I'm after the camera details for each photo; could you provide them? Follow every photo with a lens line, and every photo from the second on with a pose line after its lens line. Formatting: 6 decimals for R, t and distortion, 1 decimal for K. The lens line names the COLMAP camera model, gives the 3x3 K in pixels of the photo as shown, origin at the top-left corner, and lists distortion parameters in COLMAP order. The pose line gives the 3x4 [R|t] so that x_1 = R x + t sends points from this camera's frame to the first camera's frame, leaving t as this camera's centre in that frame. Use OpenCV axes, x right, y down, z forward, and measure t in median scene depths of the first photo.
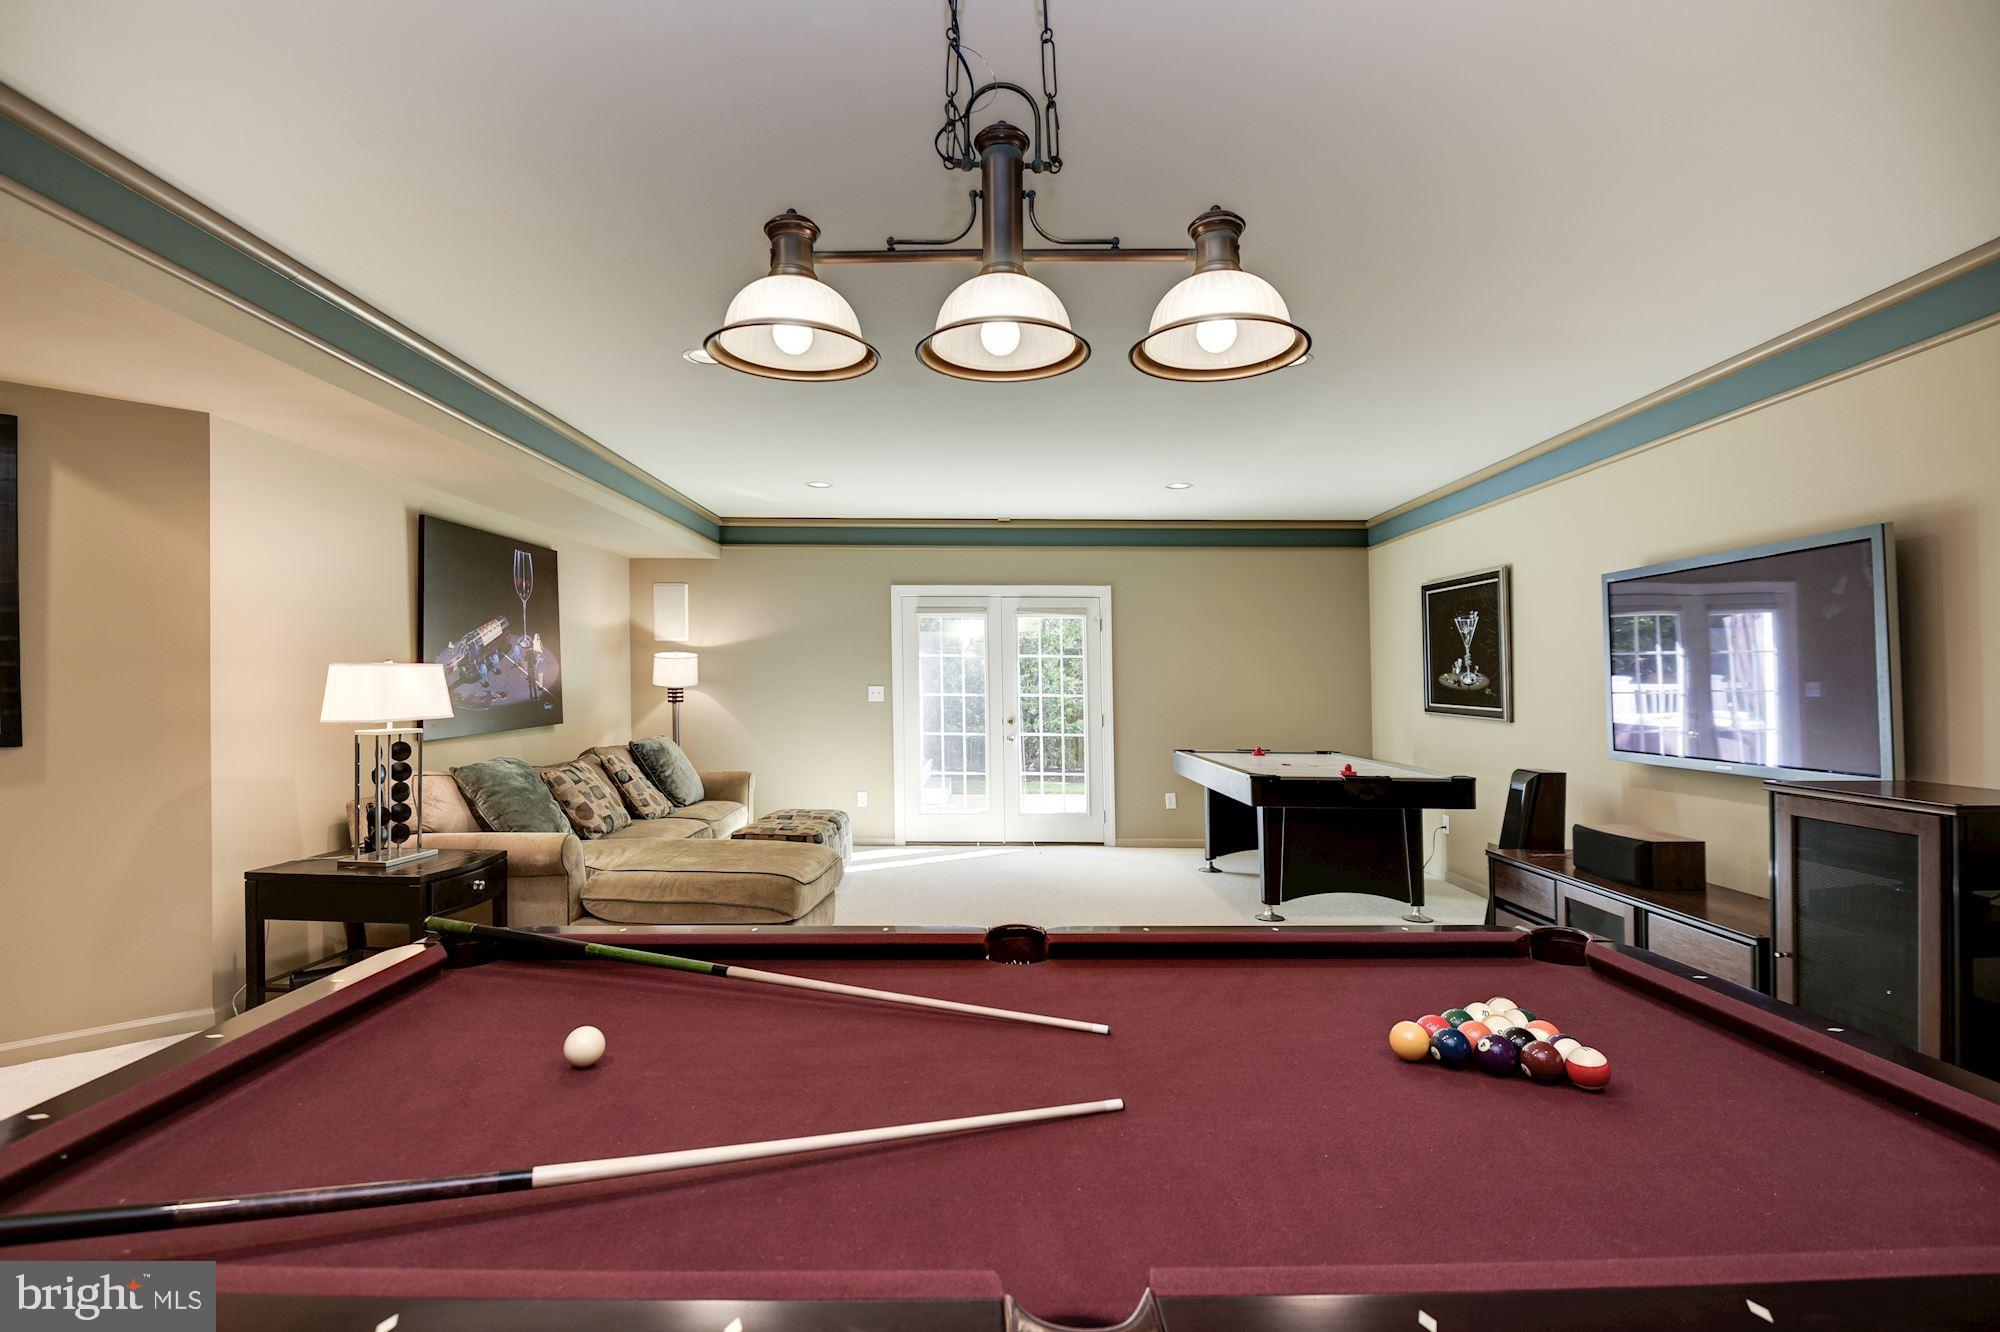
lens RADIAL K [[923.6, 0, 995.2], [0, 923.6, 657.2], [0, 0, 1]] dist [-0.021655, -0.001165]
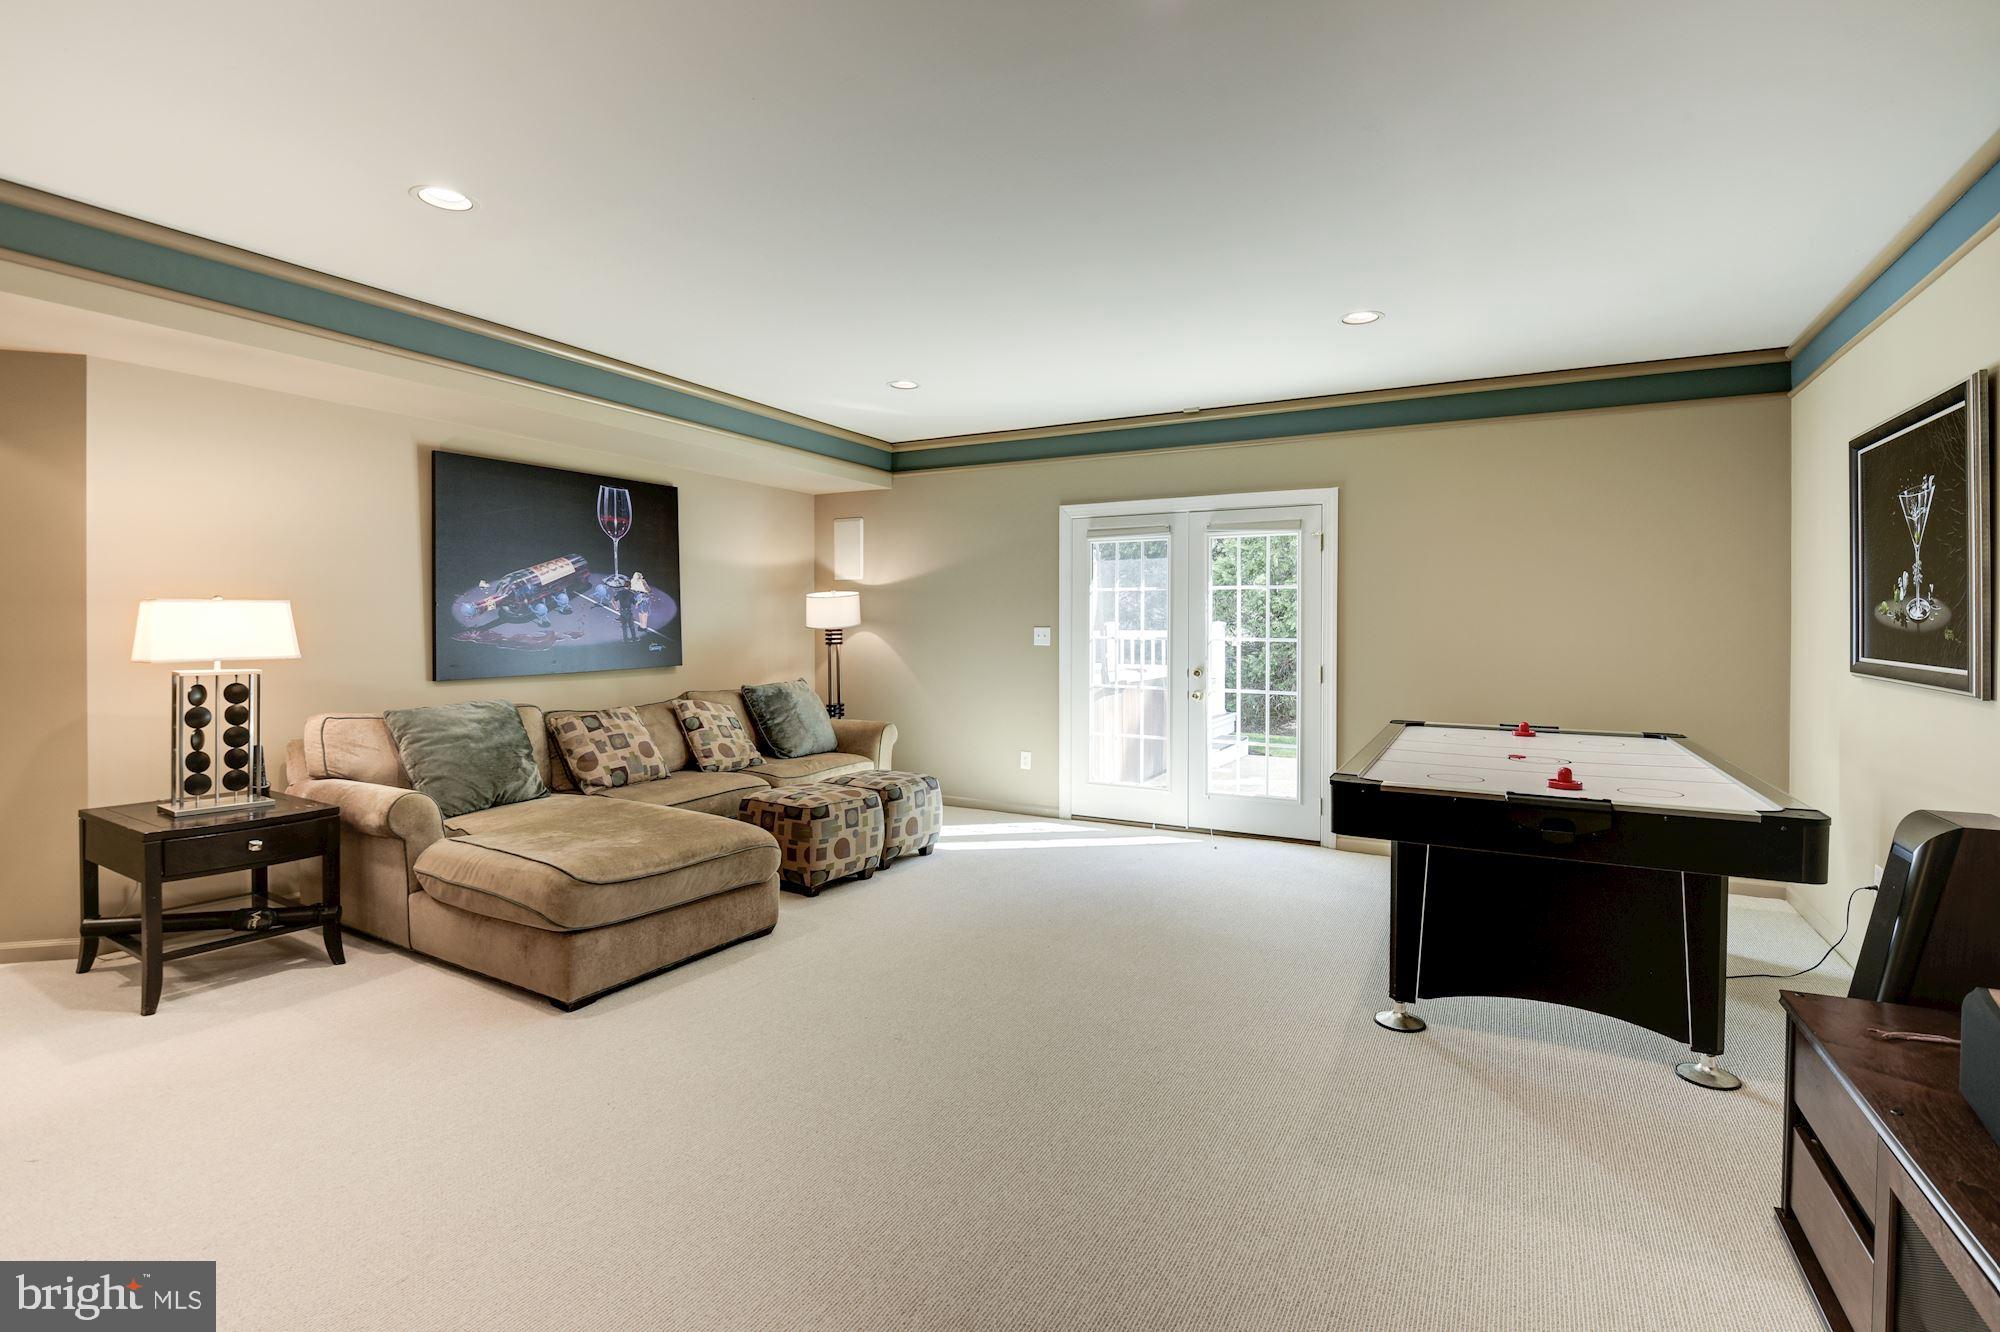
lens RADIAL K [[916.7, 0, 992.2], [0, 916.7, 631.2], [0, 0, 1]] dist [0.011800, -0.024562]
pose [[0.890205, 0.001044, -0.455559, 0.284067], [0.013463, 0.999500, 0.028599, 0.013937], [0.455361, -0.031592, 0.889746, 0.317918]]
